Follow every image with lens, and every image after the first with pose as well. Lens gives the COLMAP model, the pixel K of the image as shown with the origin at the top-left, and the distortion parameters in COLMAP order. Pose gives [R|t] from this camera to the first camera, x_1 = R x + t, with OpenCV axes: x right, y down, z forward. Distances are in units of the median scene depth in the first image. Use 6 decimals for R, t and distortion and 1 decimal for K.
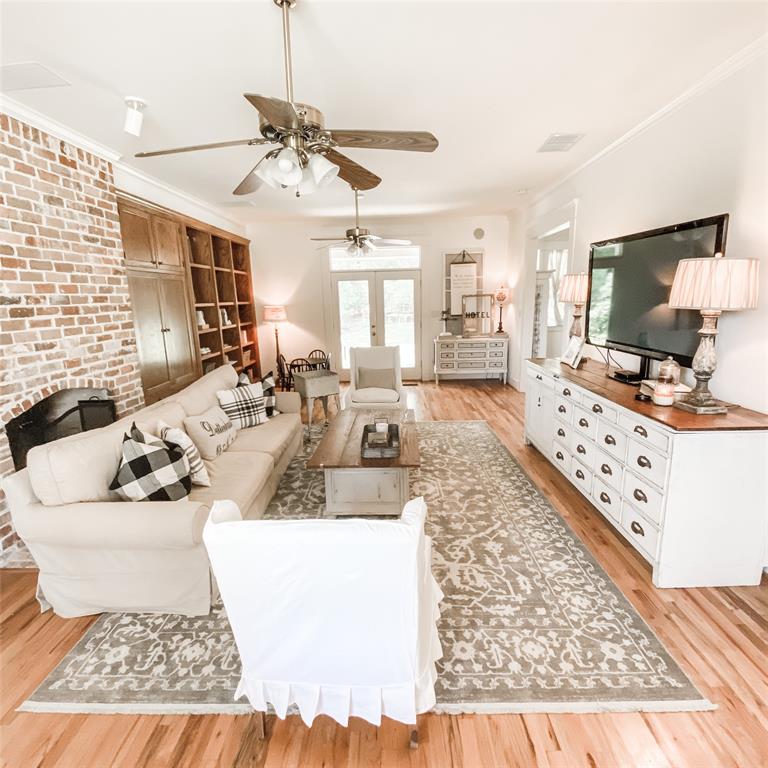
lens RADIAL K [[407.0, 0, 384.0], [0, 407.0, 384.0], [0, 0, 1]] dist [0.041443, -0.025798]
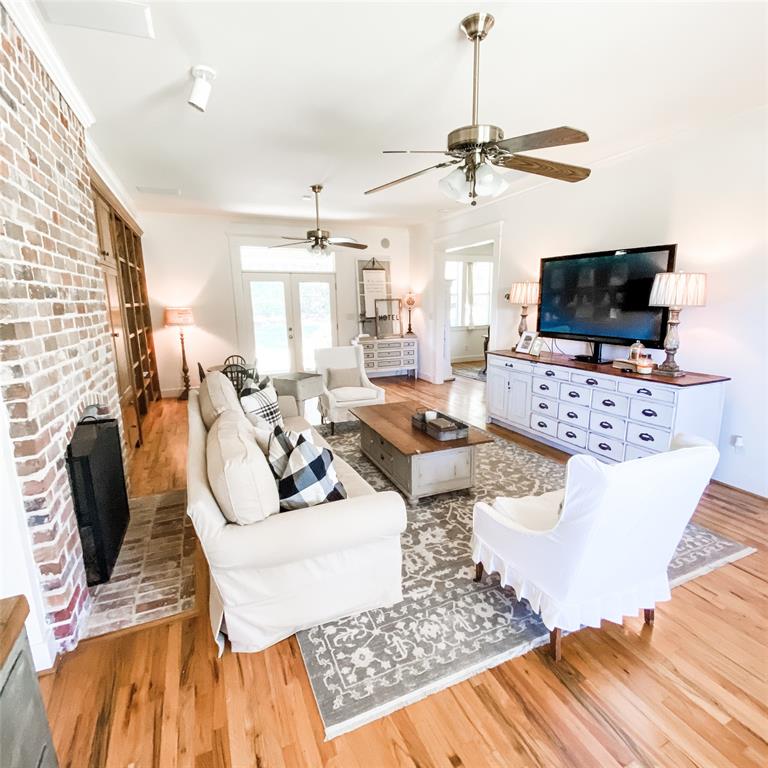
lens RADIAL K [[407.0, 0, 384.0], [0, 407.0, 384.0], [0, 0, 1]] dist [0.041443, -0.025798]
pose [[0.909572, -0.070450, 0.409530, -0.355959], [0.076573, 0.997063, 0.001451, 0.007367], [-0.408430, 0.030039, 0.912295, 0.030268]]
